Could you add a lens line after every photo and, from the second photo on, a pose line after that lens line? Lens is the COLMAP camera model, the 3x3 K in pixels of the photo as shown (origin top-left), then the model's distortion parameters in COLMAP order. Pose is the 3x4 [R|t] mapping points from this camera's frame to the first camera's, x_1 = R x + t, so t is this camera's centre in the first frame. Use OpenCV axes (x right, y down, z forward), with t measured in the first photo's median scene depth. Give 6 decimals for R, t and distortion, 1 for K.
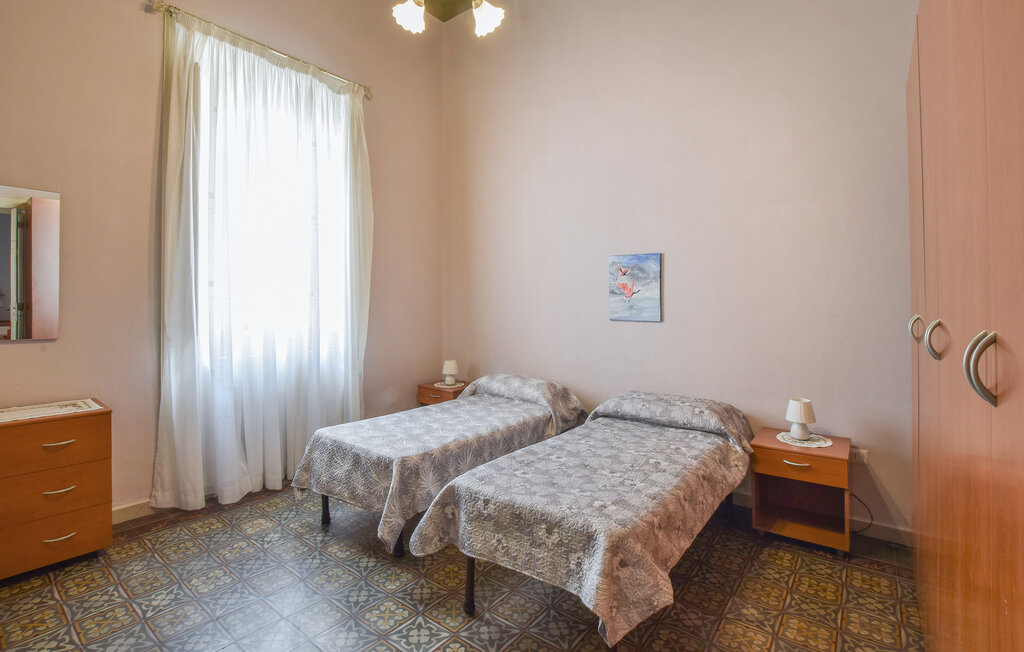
lens RADIAL K [[466.5, 0, 512.0], [0, 466.5, 326.0], [0, 0, 1]] dist [-0.034751, 0.000224]
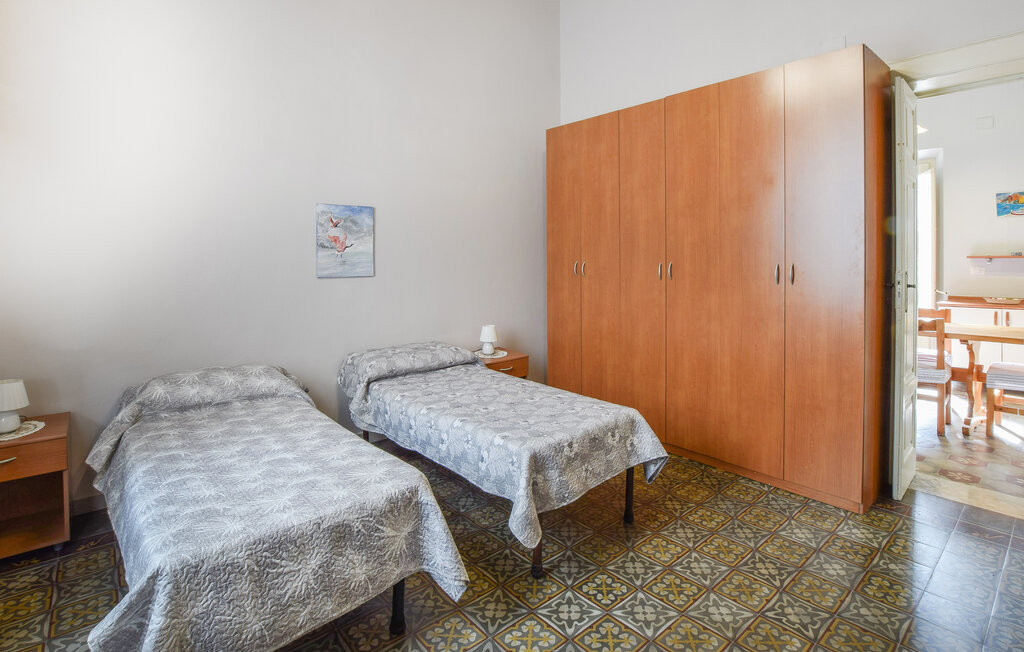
lens RADIAL K [[491.9, 0, 512.2], [0, 491.9, 290.7], [0, 0, 1]] dist [-0.029772, -0.000284]
pose [[0.212233, -0.074014, 0.974412, -0.647996], [0.056625, 0.996384, 0.063349, -0.028545], [-0.975577, 0.041732, 0.215656, 0.492363]]
